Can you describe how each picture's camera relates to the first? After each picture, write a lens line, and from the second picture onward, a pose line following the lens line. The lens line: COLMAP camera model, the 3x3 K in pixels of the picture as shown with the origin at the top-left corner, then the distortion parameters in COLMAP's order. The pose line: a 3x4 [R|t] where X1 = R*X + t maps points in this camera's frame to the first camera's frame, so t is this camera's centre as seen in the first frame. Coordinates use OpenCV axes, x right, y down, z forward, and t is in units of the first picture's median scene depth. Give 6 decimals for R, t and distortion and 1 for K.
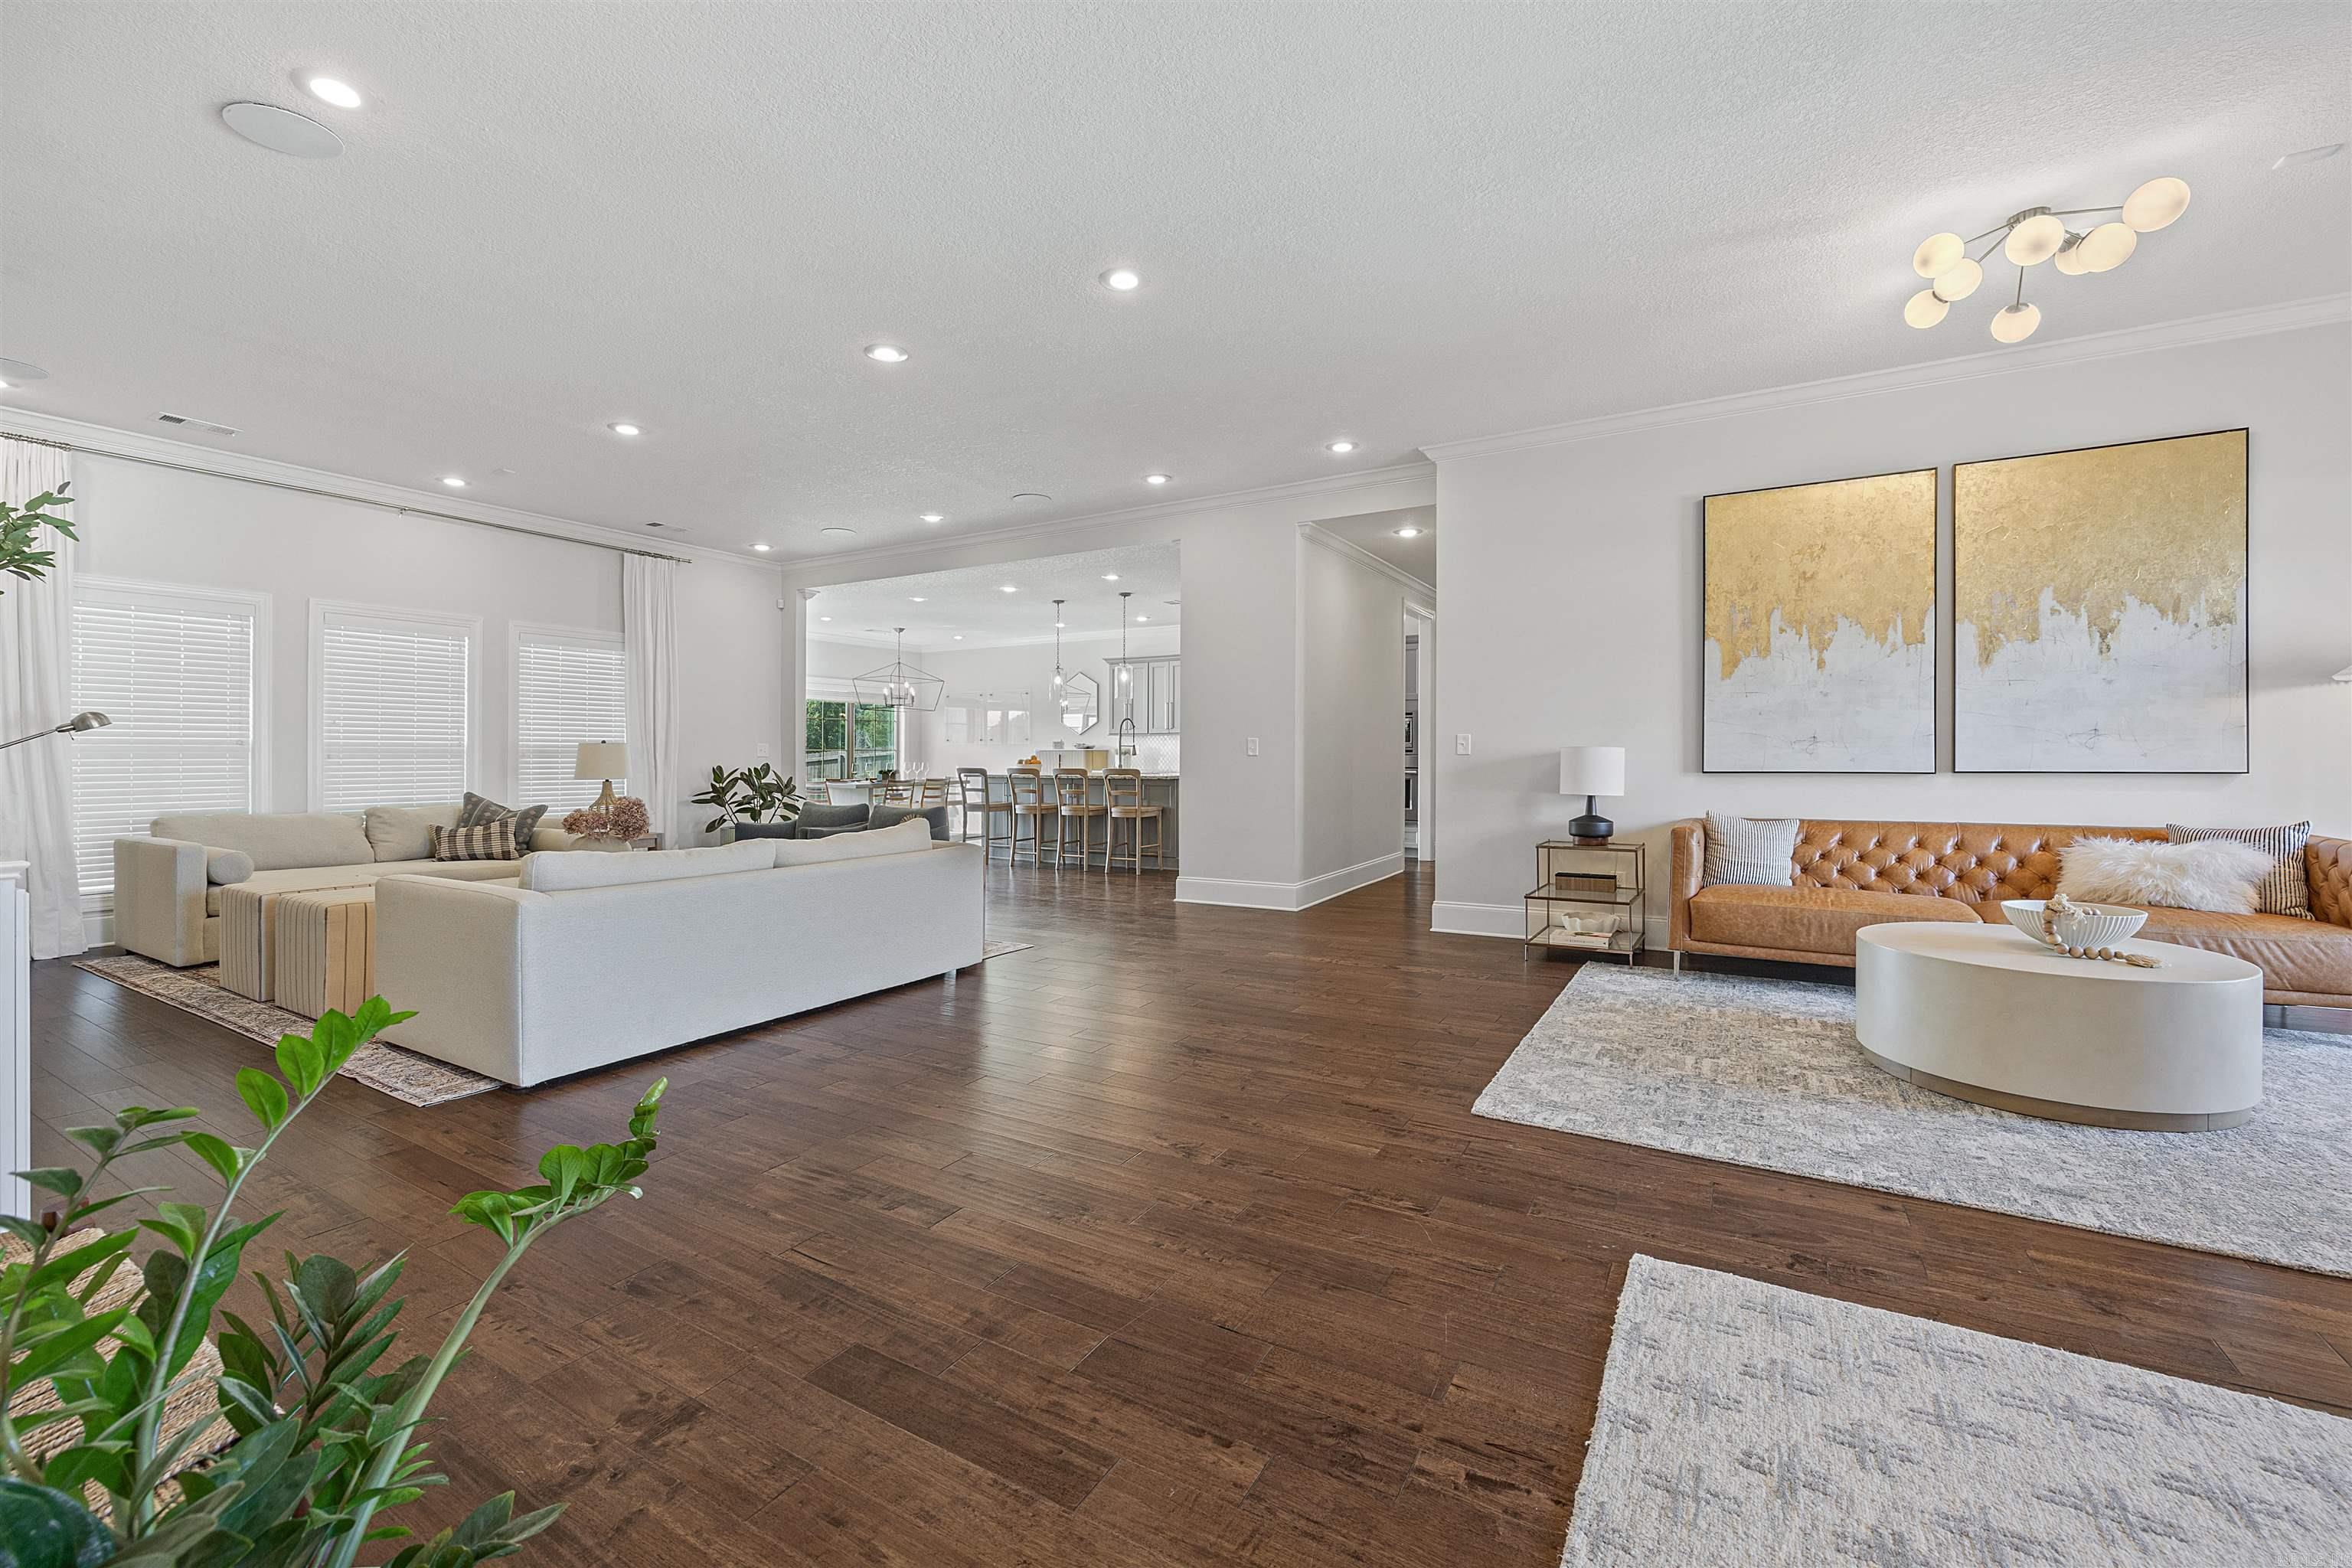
lens RADIAL K [[951.8, 0, 1169.9], [0, 951.8, 760.1], [0, 0, 1]] dist [-0.005662, 0.000483]
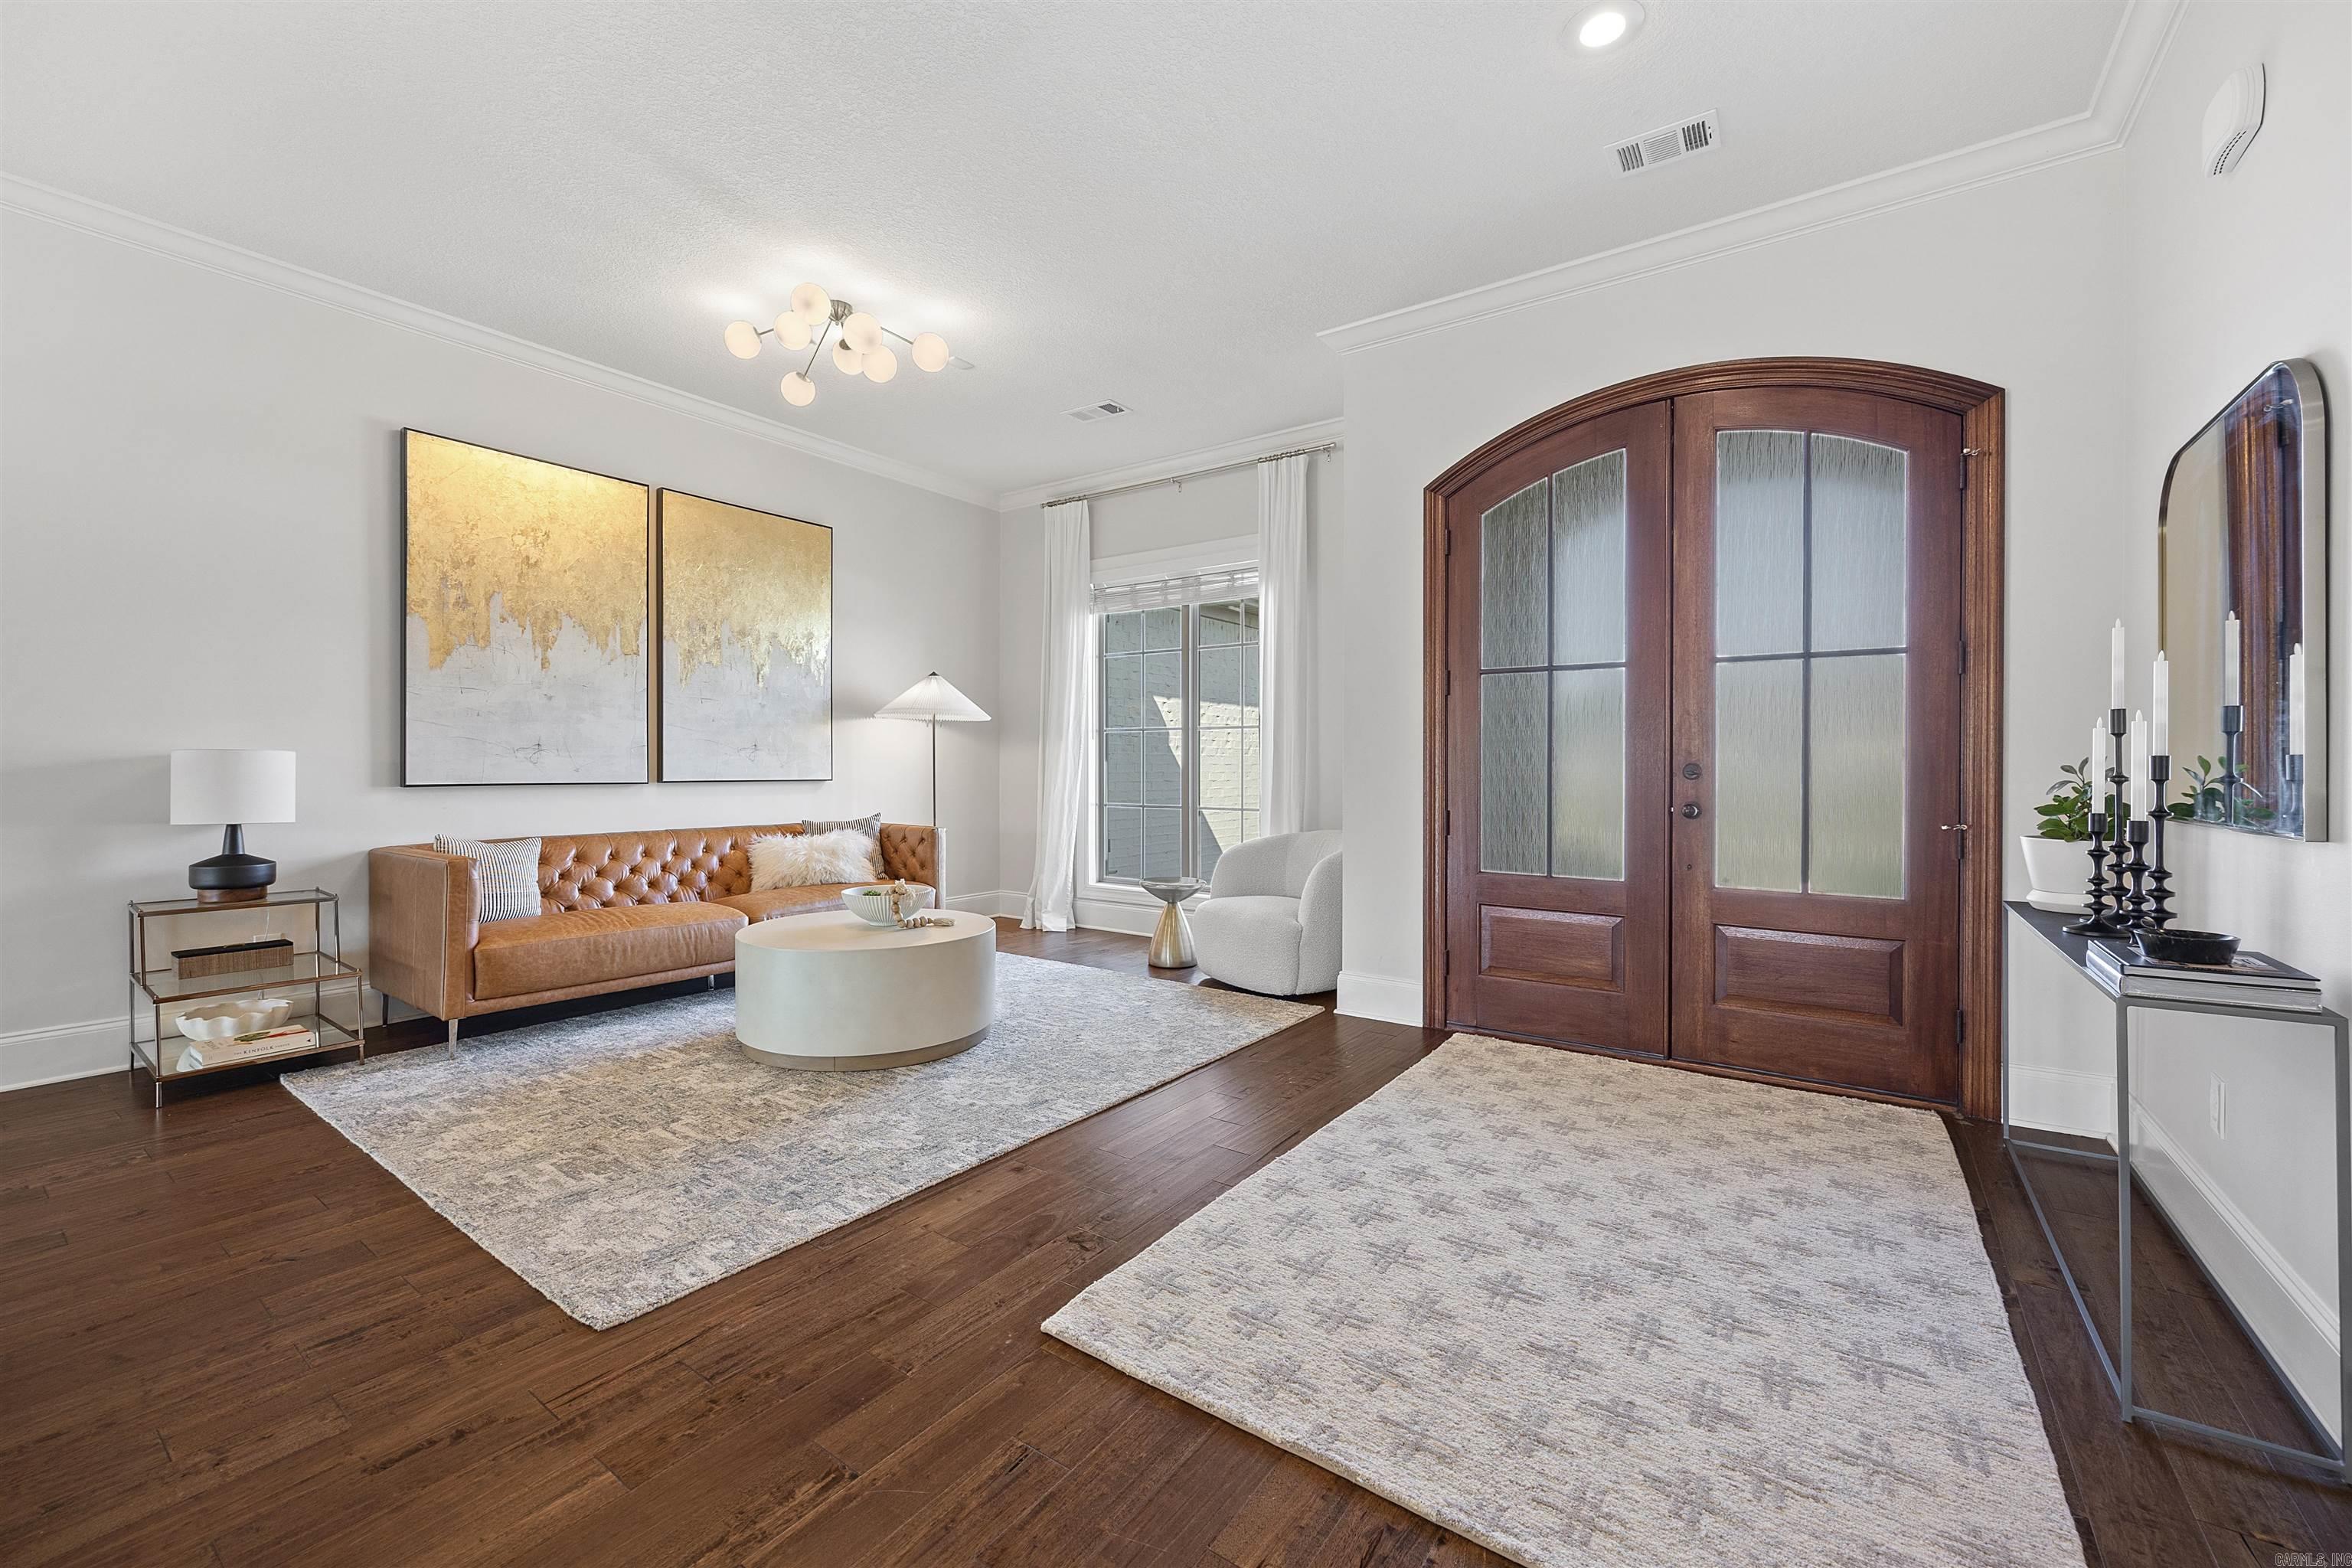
lens RADIAL K [[951.8, 0, 1158.1], [0, 951.8, 781.6], [0, 0, 1]] dist [-0.005662, 0.000483]
pose [[0.086935, -0.011296, 0.996150, -0.191687], [-0.001259, 0.999934, 0.011449, -0.000537], [-0.996213, -0.002249, 0.086915, 0.404524]]
